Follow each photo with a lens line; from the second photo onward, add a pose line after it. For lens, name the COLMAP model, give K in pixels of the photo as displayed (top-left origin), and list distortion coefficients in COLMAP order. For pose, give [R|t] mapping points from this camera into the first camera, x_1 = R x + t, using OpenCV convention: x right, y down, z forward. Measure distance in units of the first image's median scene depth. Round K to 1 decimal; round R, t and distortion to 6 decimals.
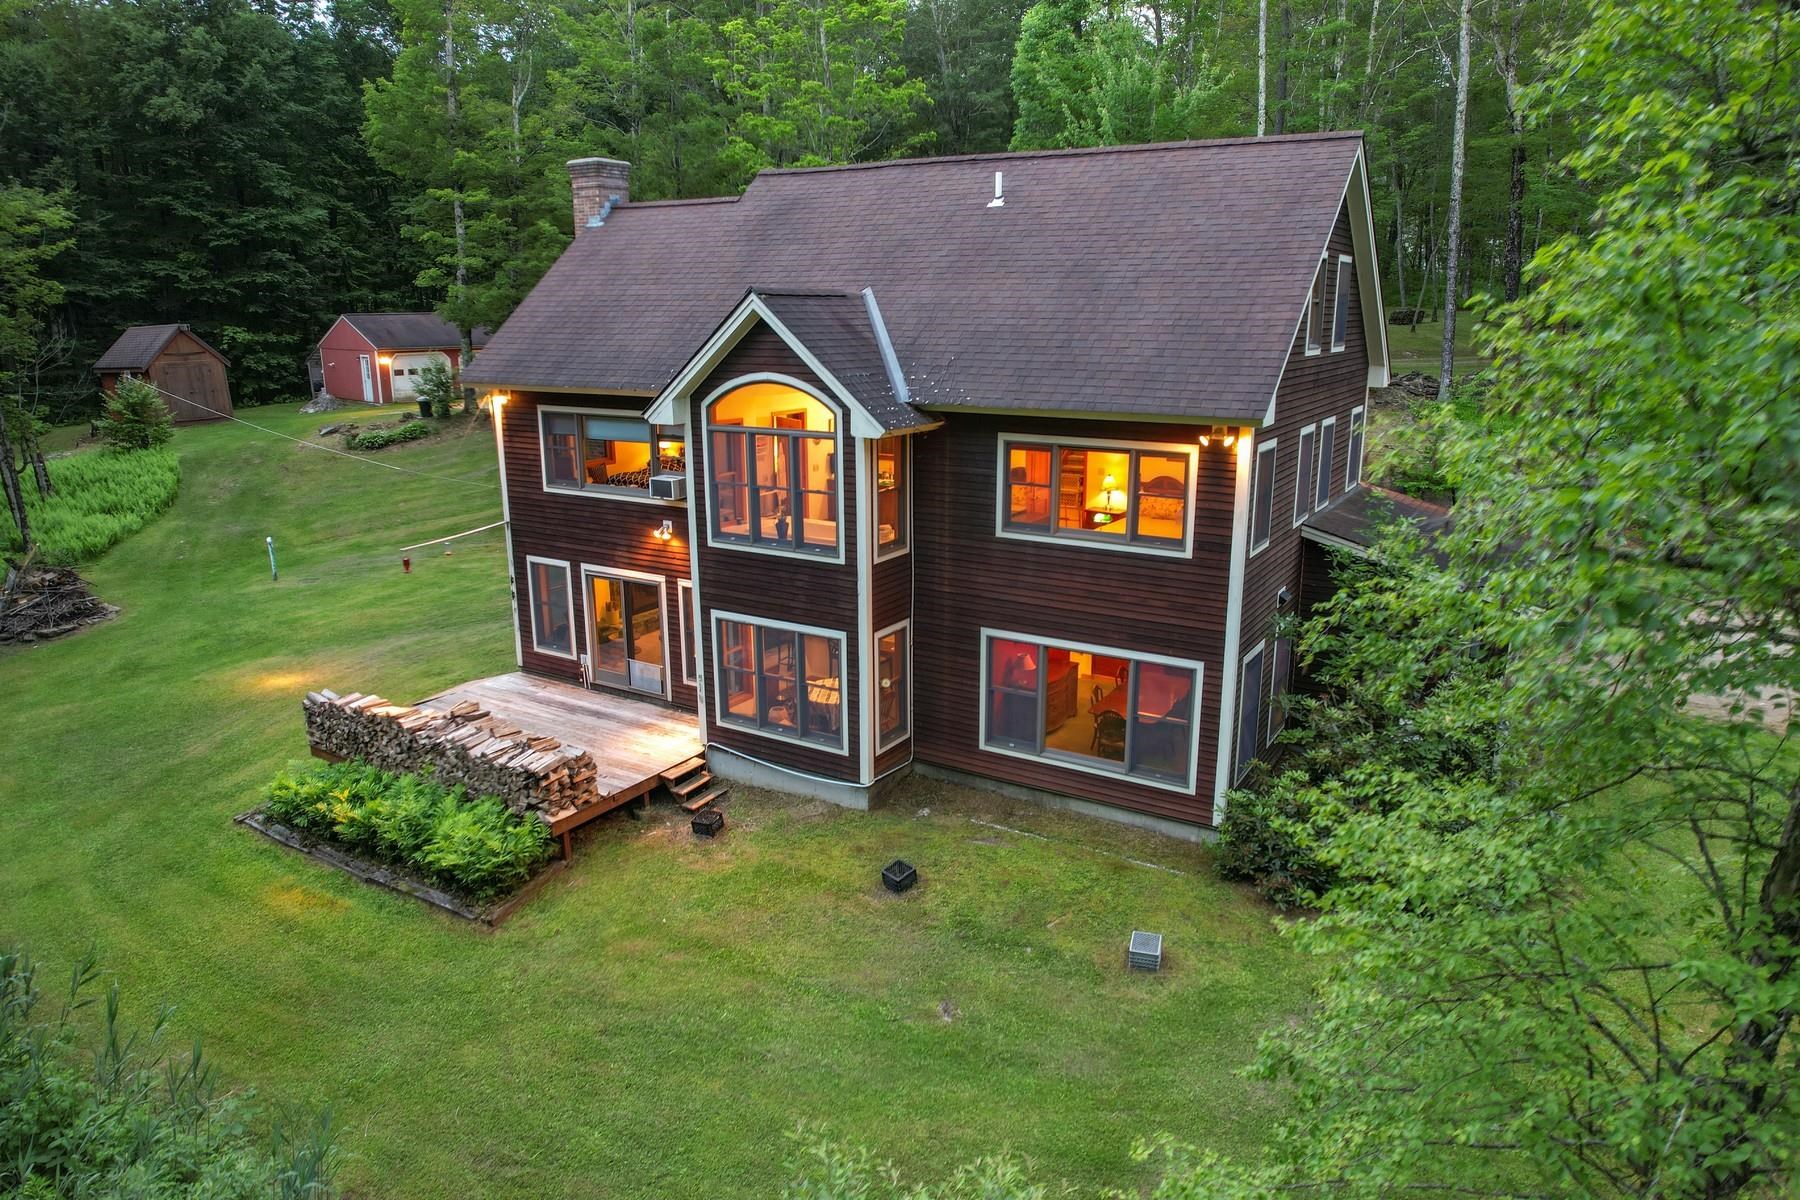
lens RADIAL K [[1154.9, 0, 901.1], [0, 1154.9, 605.9], [0, 0, 1]] dist [-0.021087, 0.051514]
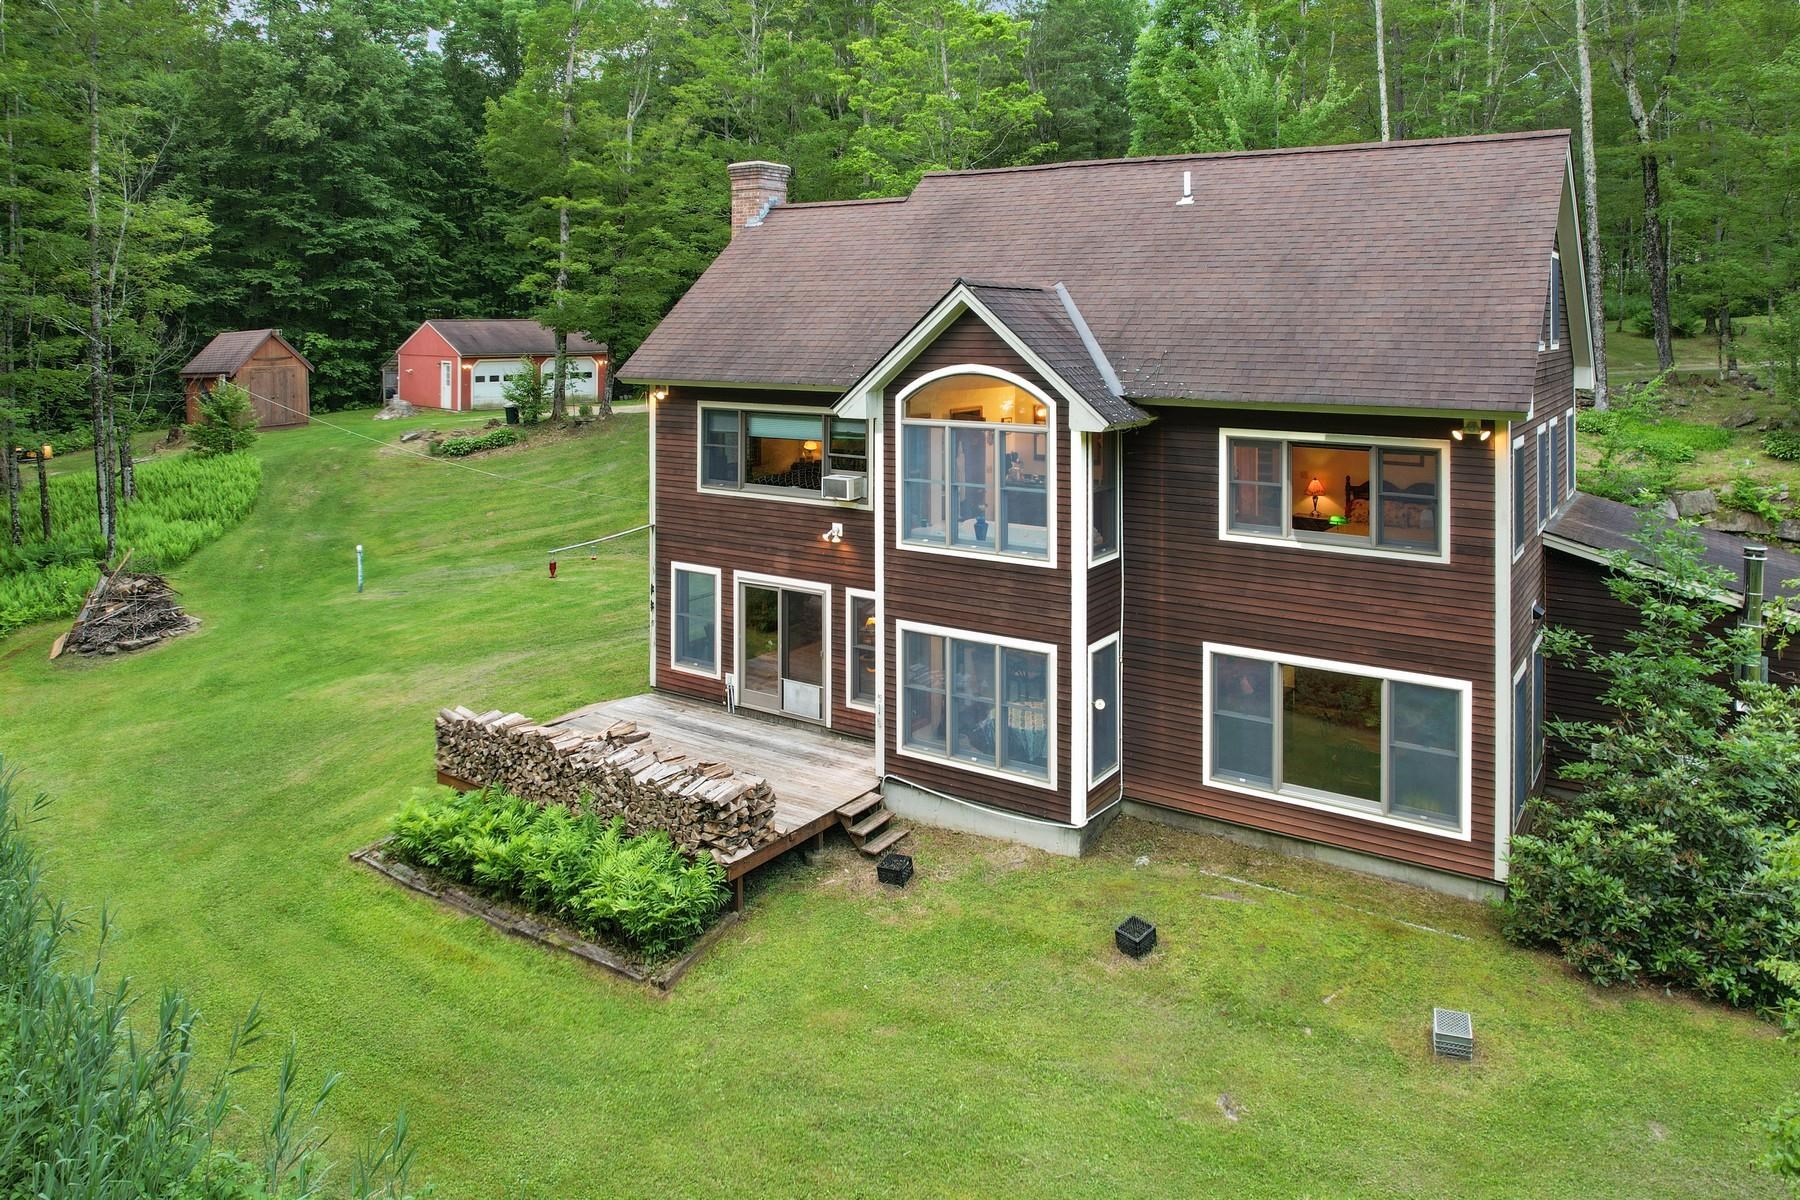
lens RADIAL K [[1239.0, 0, 915.2], [0, 1239.0, 330.1], [0, 0, 1]] dist [-0.006870, -0.004149]
pose [[0.999516, 0.005081, -0.030687, -0.122670], [-0.012459, 0.969368, -0.245298, 0.021551], [0.028501, 0.245561, 0.968962, -0.006652]]
